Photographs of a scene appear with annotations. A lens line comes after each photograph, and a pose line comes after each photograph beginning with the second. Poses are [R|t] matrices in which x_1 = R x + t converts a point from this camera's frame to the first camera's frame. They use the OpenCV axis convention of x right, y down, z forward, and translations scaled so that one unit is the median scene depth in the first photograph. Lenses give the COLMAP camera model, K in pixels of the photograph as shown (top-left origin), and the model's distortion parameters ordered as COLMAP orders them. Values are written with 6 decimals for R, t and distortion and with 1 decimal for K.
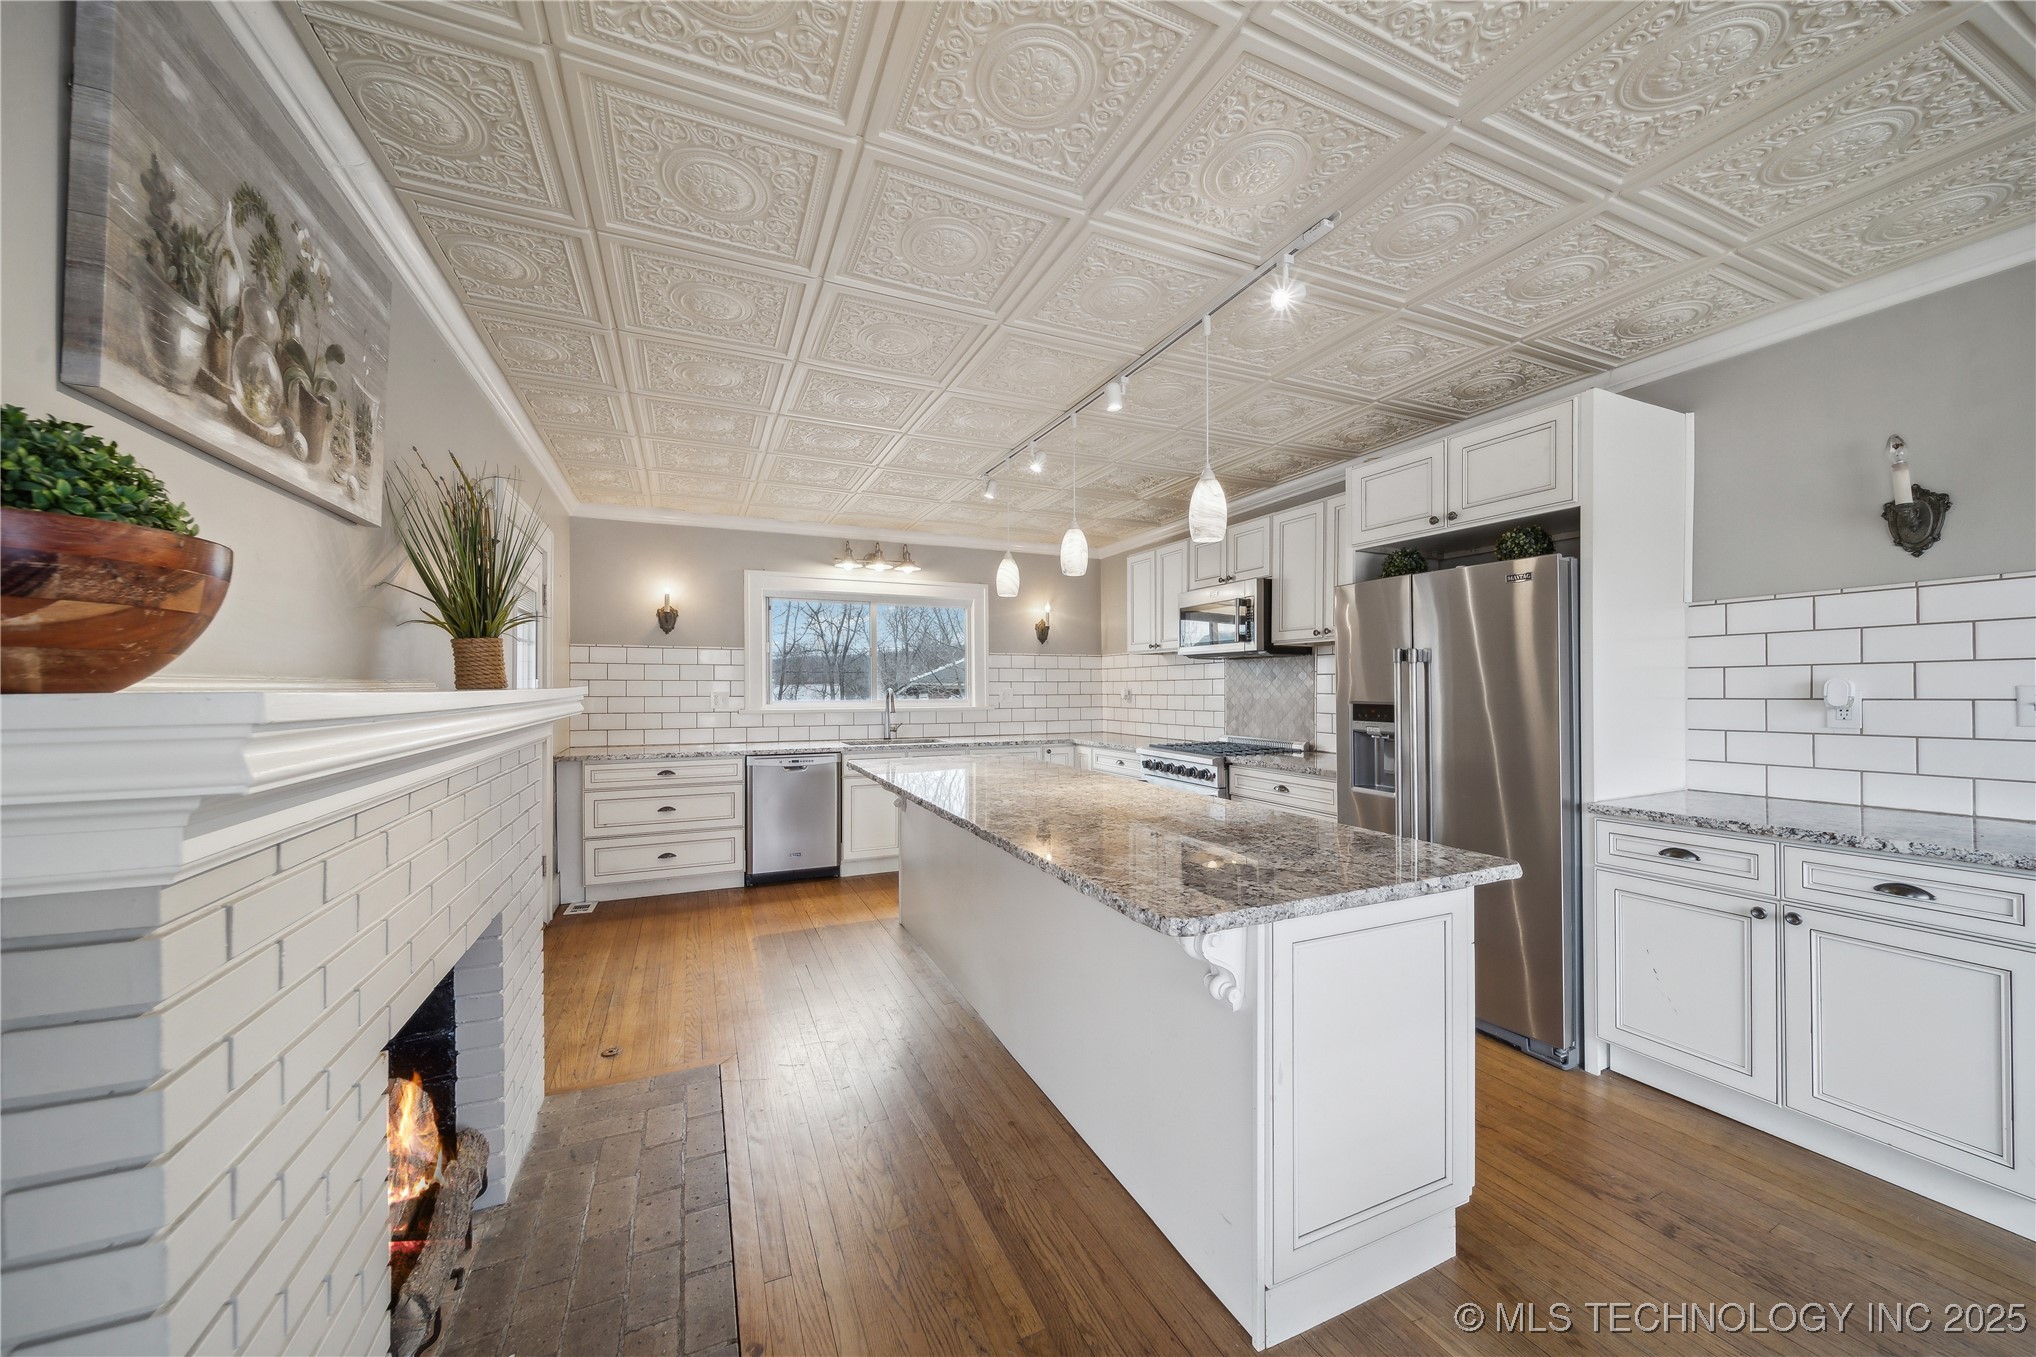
lens RADIAL K [[728.8, 0, 1012.5], [0, 728.8, 688.9], [0, 0, 1]] dist [0.000196, -0.001436]
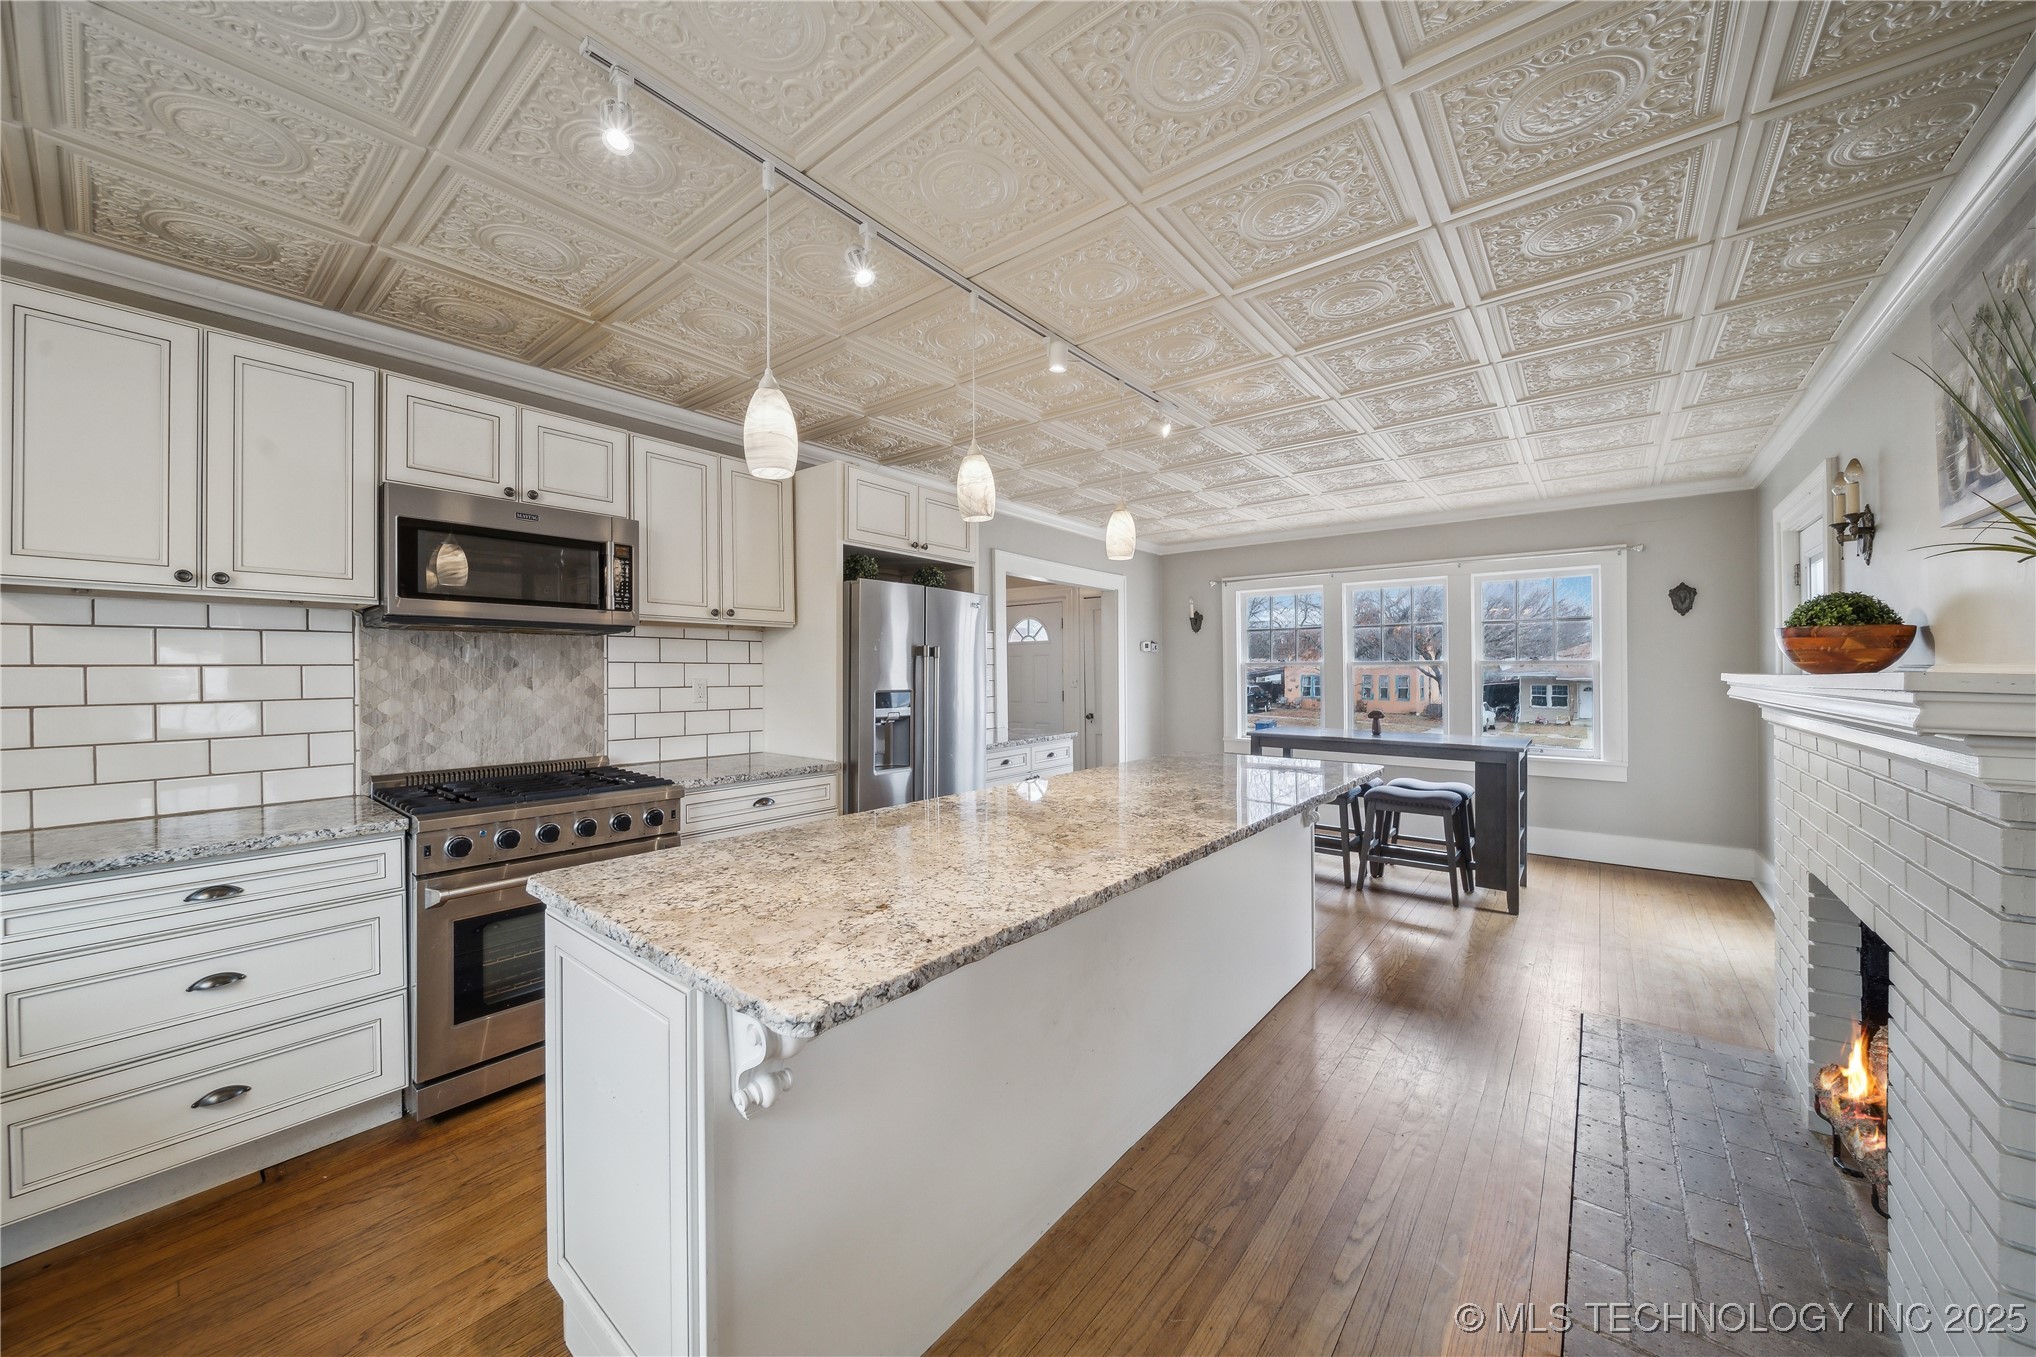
lens RADIAL K [[728.8, 0, 1014.5], [0, 728.8, 673.9], [0, 0, 1]] dist [0.000196, -0.001436]
pose [[-0.467756, 0.007907, 0.883822, -0.552772], [0.012218, 0.999922, -0.002479, -0.001905], [-0.883773, 0.009639, -0.467816, 1.280777]]
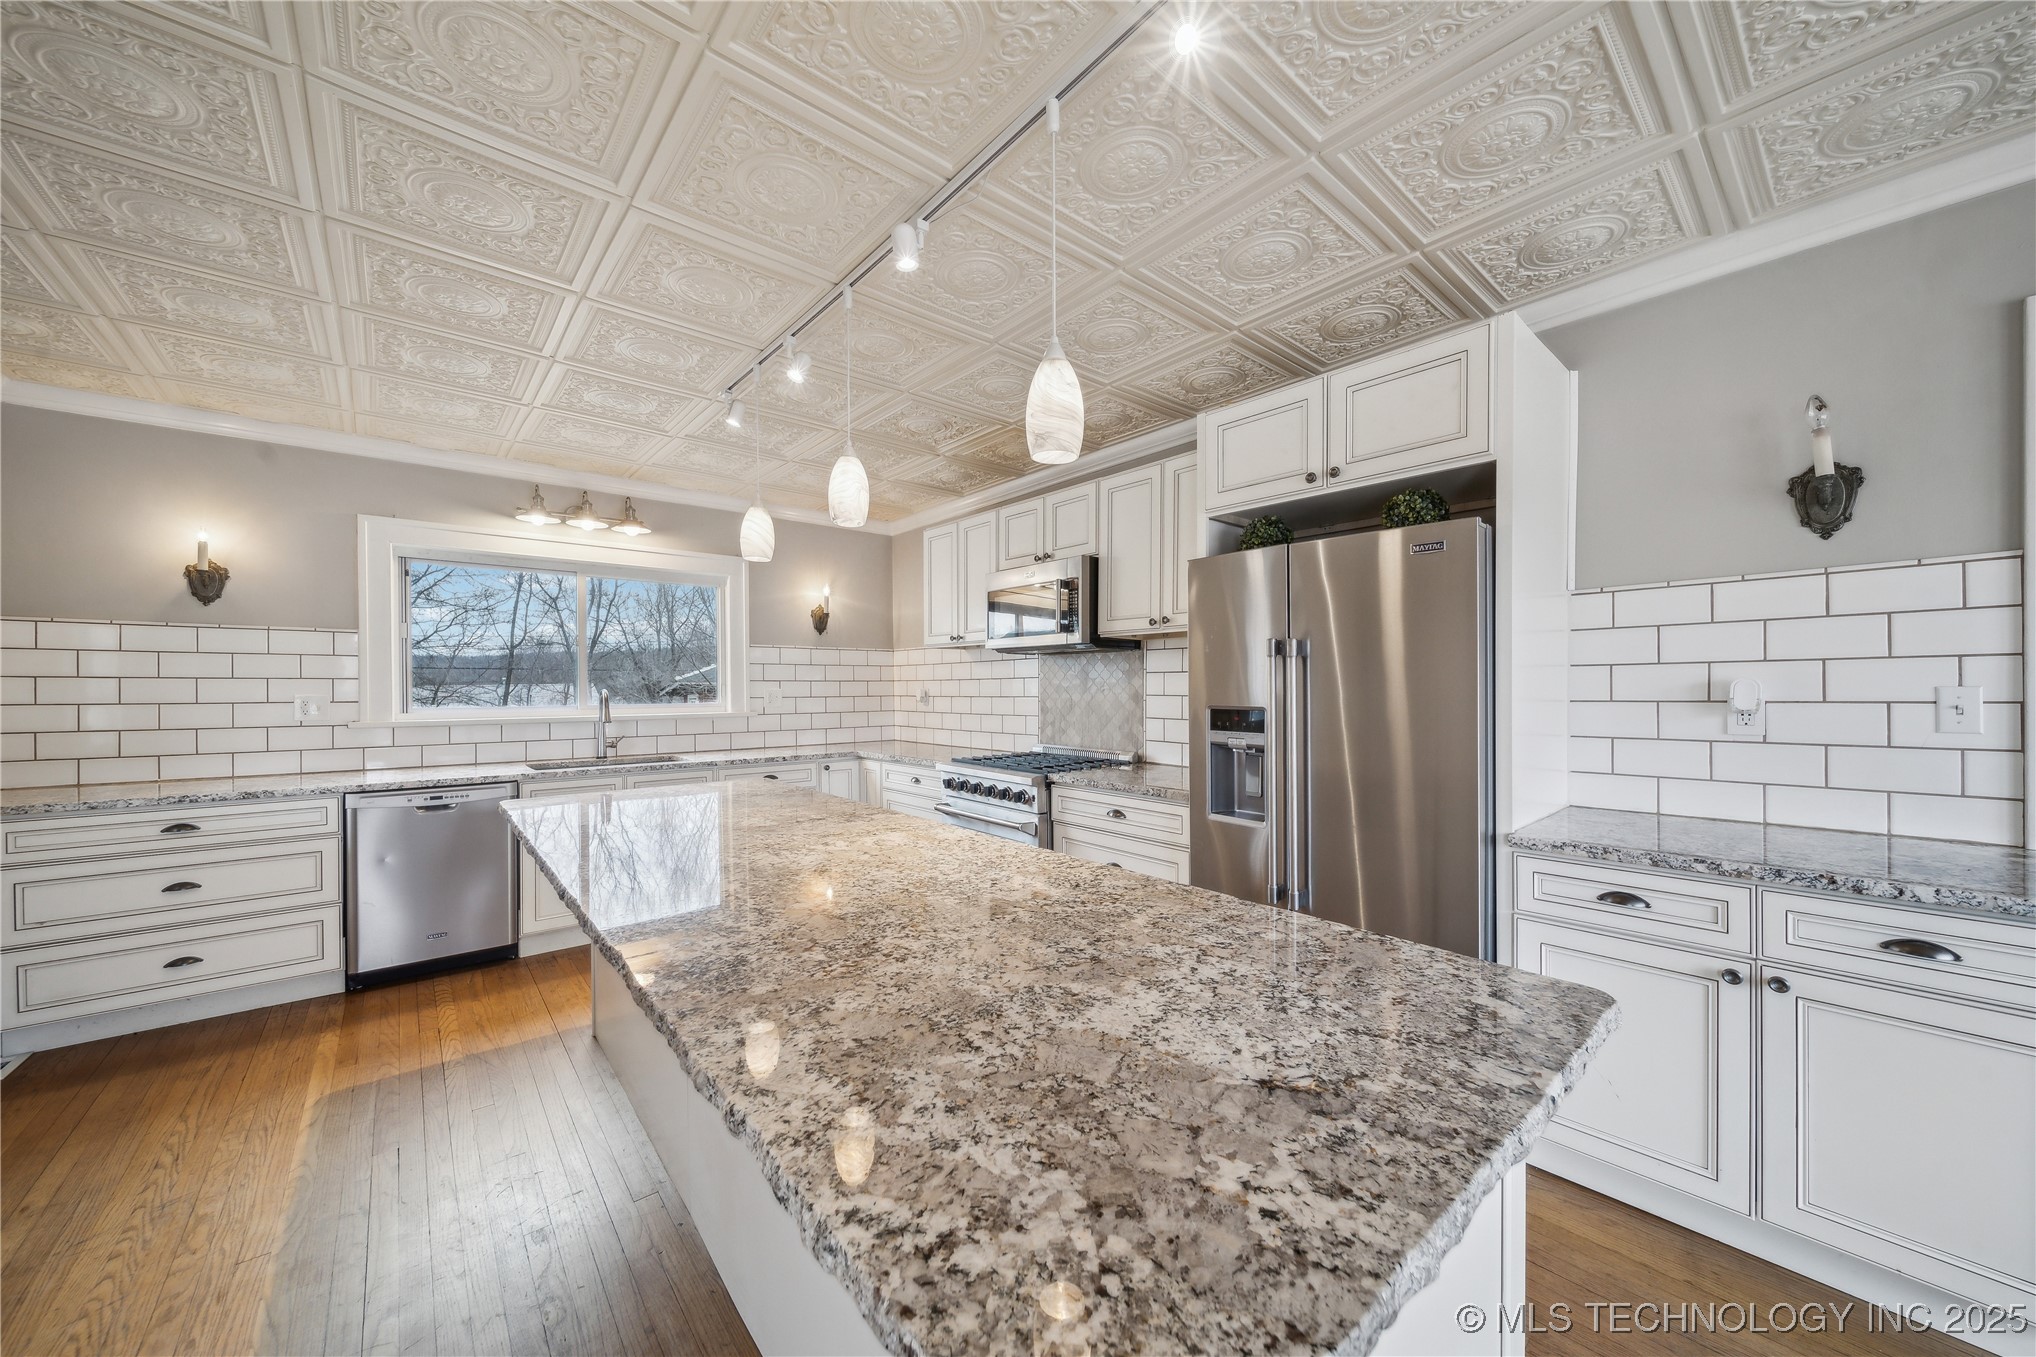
lens RADIAL K [[728.8, 0, 1019.5], [0, 728.8, 686.5], [0, 0, 1]] dist [0.000196, -0.001436]
pose [[0.958419, -0.000848, 0.285363, 0.042066], [0.001643, 0.999995, -0.002545, -0.002300], [-0.285359, 0.002908, 0.958416, 0.293610]]
